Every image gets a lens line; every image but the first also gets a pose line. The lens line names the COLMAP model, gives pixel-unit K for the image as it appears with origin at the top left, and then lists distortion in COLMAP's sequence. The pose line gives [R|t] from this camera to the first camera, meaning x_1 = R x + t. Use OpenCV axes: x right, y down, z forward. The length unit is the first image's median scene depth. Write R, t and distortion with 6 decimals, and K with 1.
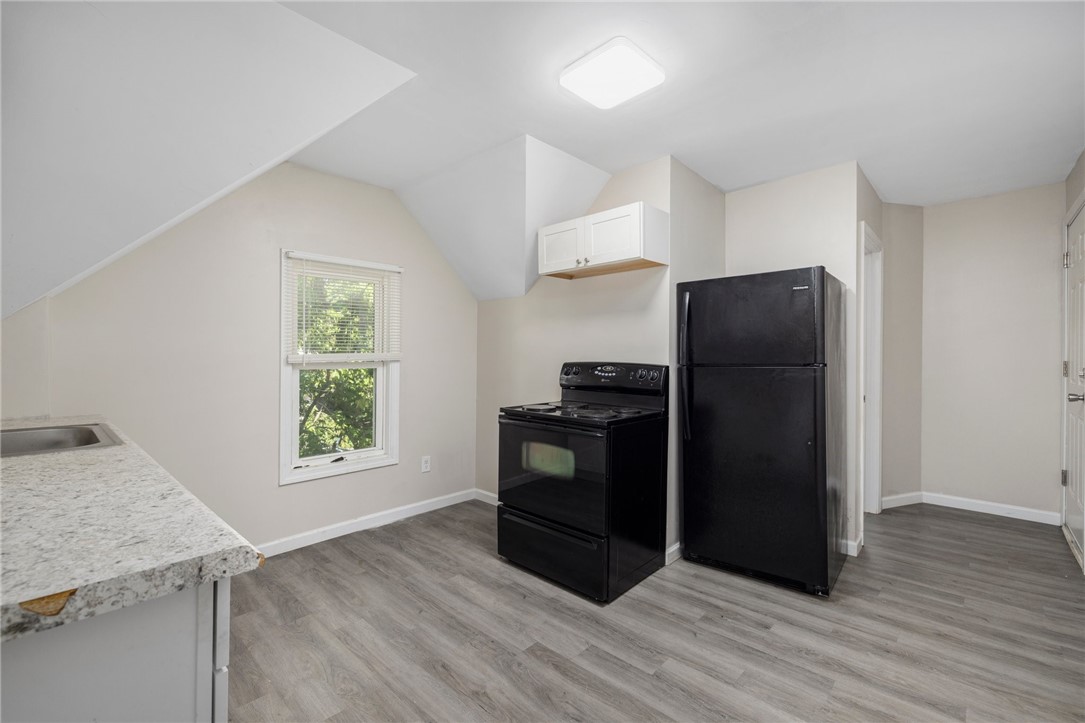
lens RADIAL K [[458.7, 0, 539.9], [0, 458.7, 358.1], [0, 0, 1]] dist [0.001547, -0.001037]
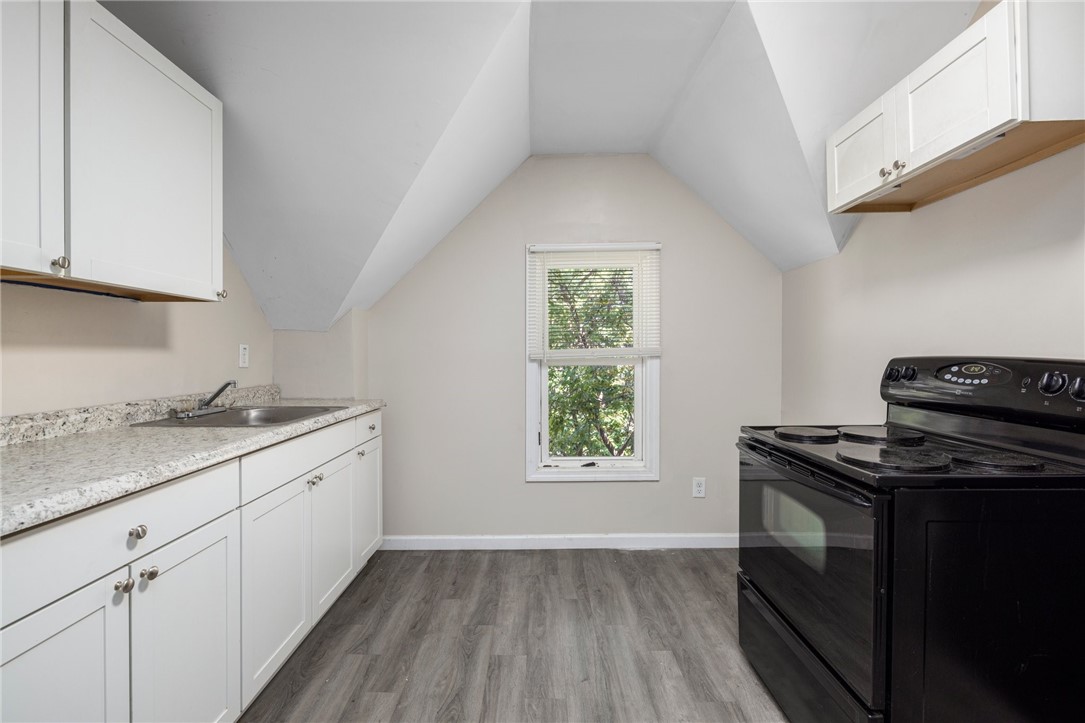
lens RADIAL K [[479.7, 0, 538.0], [0, 479.7, 357.5], [0, 0, 1]] dist [-0.006535, 0.000870]
pose [[0.678103, -0.003213, -0.734960, 0.214509], [0.007227, 0.999971, 0.002296, 0.004995], [0.734932, -0.006868, 0.678106, 0.303920]]
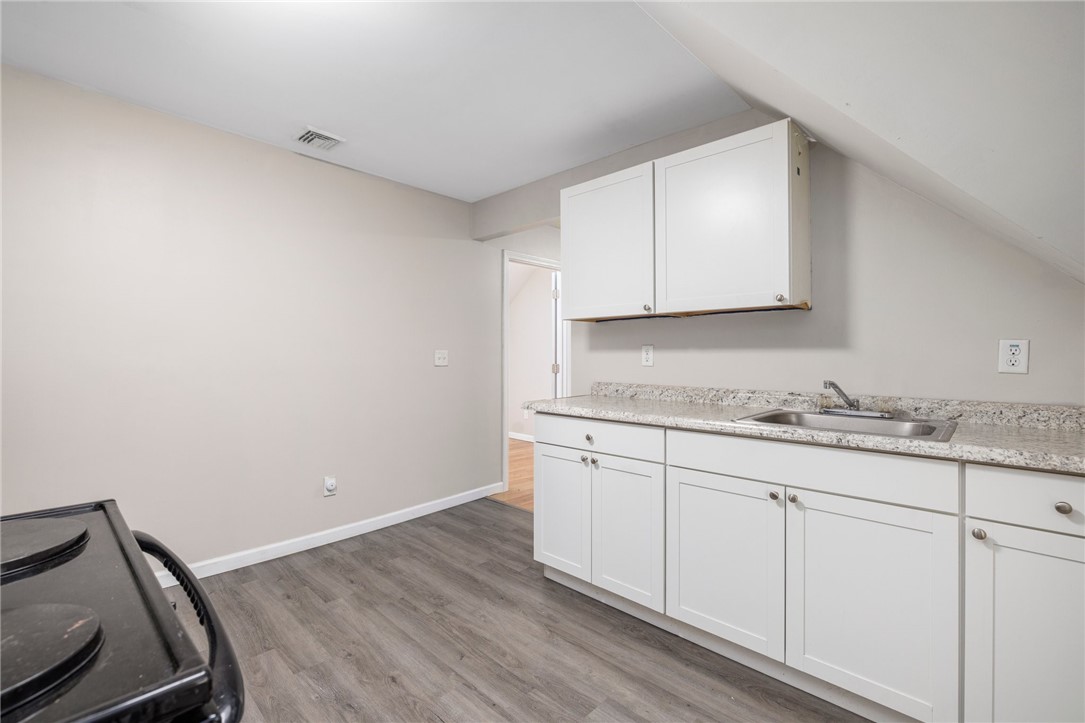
lens RADIAL K [[479.7, 0, 533.0], [0, 479.7, 351.3], [0, 0, 1]] dist [-0.006535, 0.000870]
pose [[-0.999844, -0.010974, 0.013864, -0.178601], [-0.011098, 0.999899, -0.008845, 0.006013], [-0.013765, -0.008998, -0.999865, 1.098454]]
